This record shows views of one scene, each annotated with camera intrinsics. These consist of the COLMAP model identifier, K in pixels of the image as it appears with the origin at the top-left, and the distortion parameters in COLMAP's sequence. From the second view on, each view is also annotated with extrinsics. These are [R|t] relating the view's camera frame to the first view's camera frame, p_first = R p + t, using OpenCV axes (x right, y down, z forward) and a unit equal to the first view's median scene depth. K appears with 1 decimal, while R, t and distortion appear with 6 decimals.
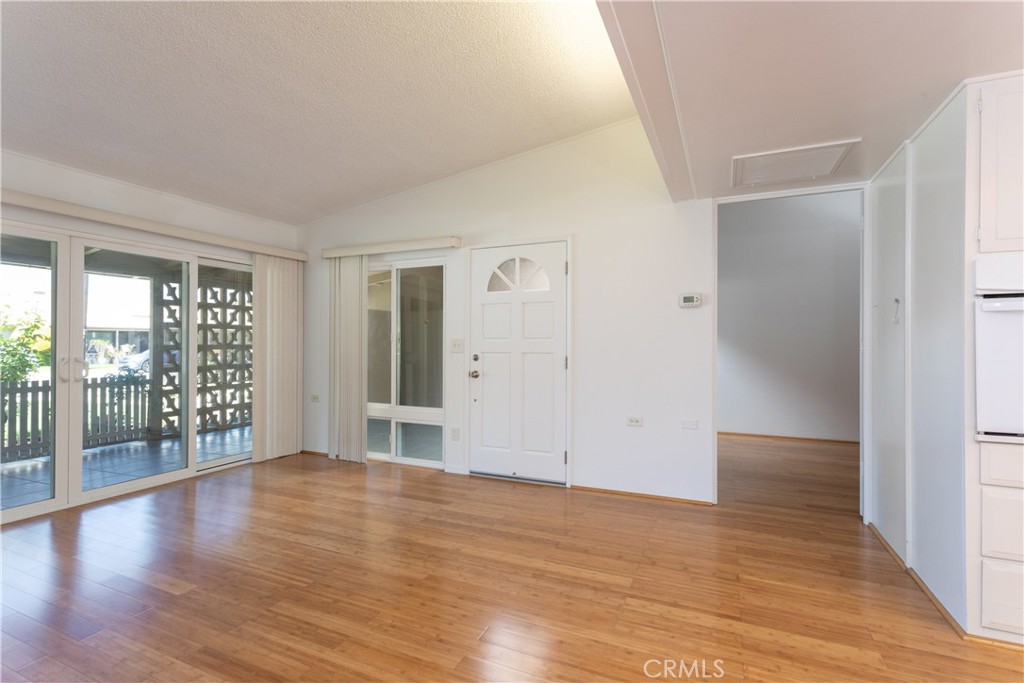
lens RADIAL K [[482.6, 0, 504.5], [0, 482.6, 343.4], [0, 0, 1]] dist [0.003685, 0.001310]
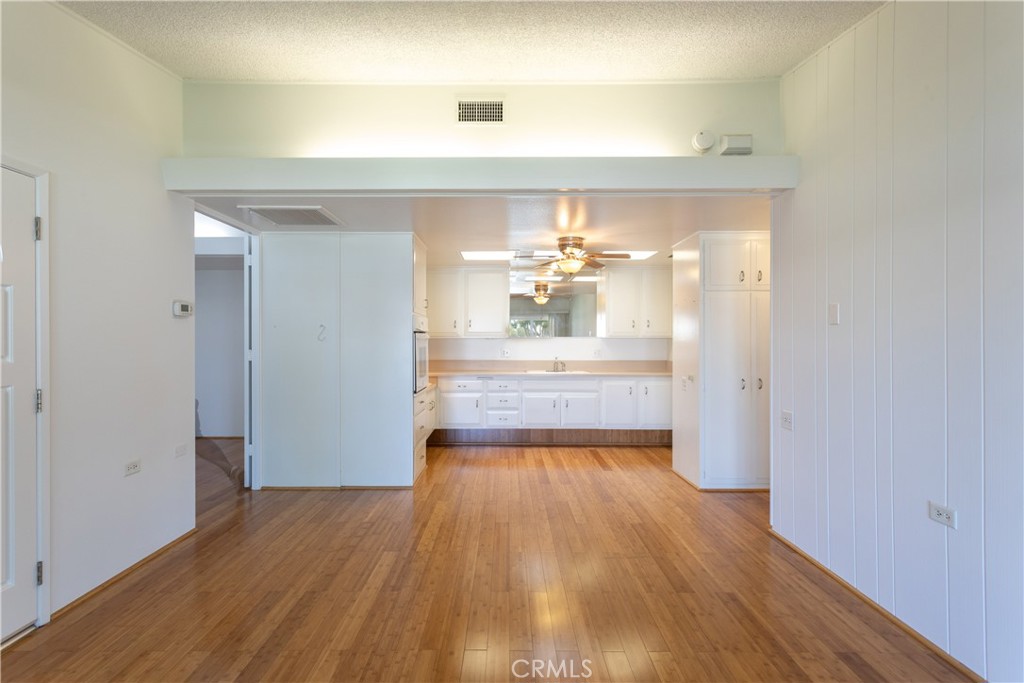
lens RADIAL K [[488.0, 0, 503.4], [0, 488.0, 344.0], [0, 0, 1]] dist [0.002195, 0.000308]
pose [[-0.407185, -0.006747, 0.913321, -0.669508], [0.001327, 0.999967, 0.007979, -0.031853], [-0.913345, 0.004461, -0.407163, 0.836325]]
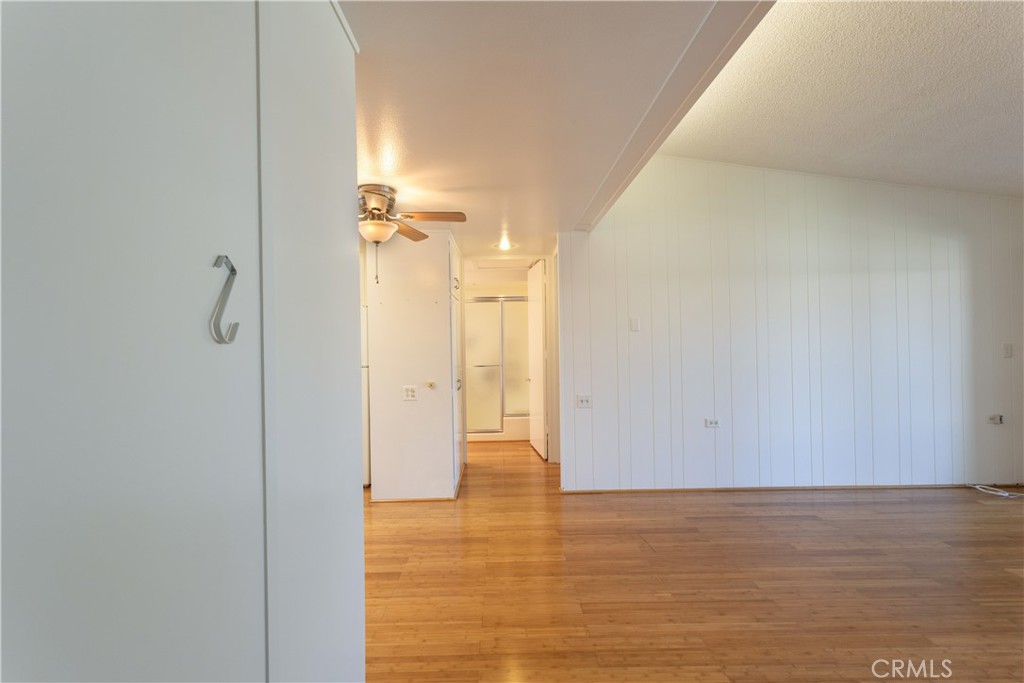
lens RADIAL K [[482.6, 0, 504.5], [0, 482.6, 343.4], [0, 0, 1]] dist [0.003685, 0.001310]
pose [[-0.906602, 0.010745, -0.421849, 0.589309], [0.013000, 0.999912, -0.002470, -0.028264], [0.421786, -0.007723, -0.906663, 0.998975]]
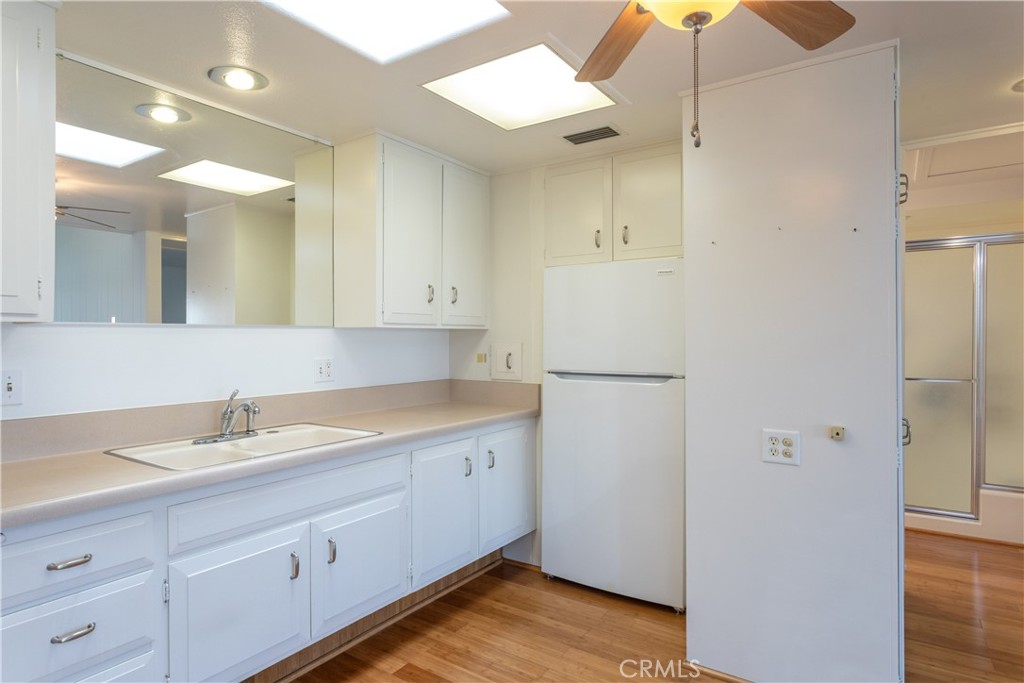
lens RADIAL K [[574.3, 0, 509.2], [0, 574.3, 339.6], [0, 0, 1]] dist [-0.002642, 0.000063]
pose [[-0.986132, 0.001796, 0.165956, 0.487869], [0.002958, 0.999973, 0.006751, -0.029322], [-0.165939, 0.007149, -0.986110, 0.497494]]
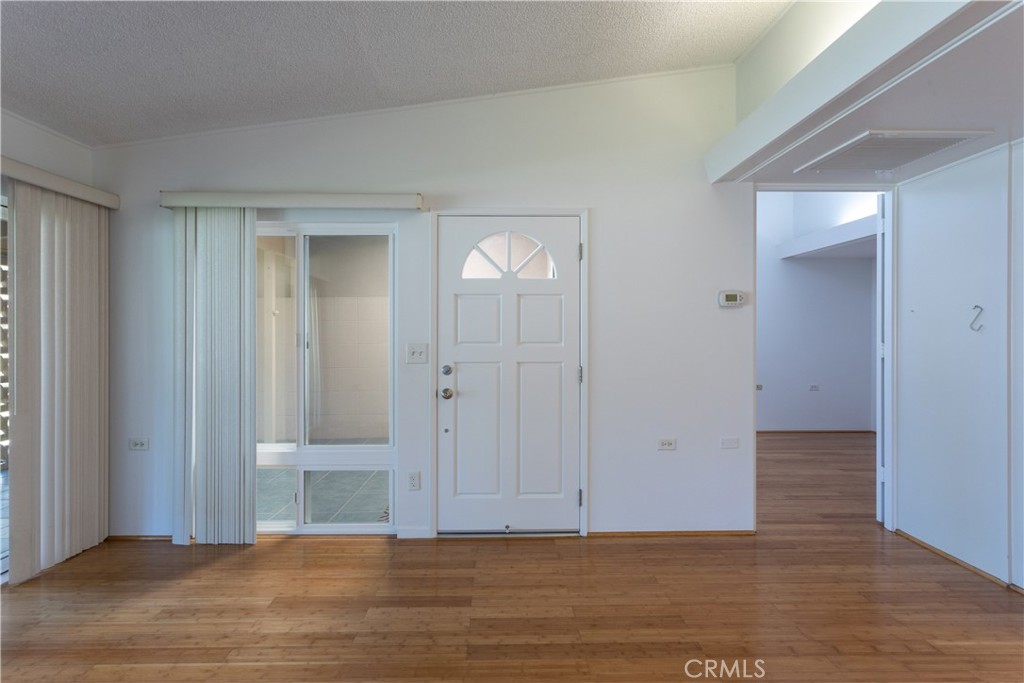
lens RADIAL K [[490.7, 0, 507.7], [0, 490.7, 336.2], [0, 0, 1]] dist [0.004904, 0.000948]
pose [[0.902103, -0.005037, 0.431491, -0.353396], [0.002825, 0.999979, 0.005765, -0.029227], [-0.431511, -0.003982, 0.902099, 0.387370]]
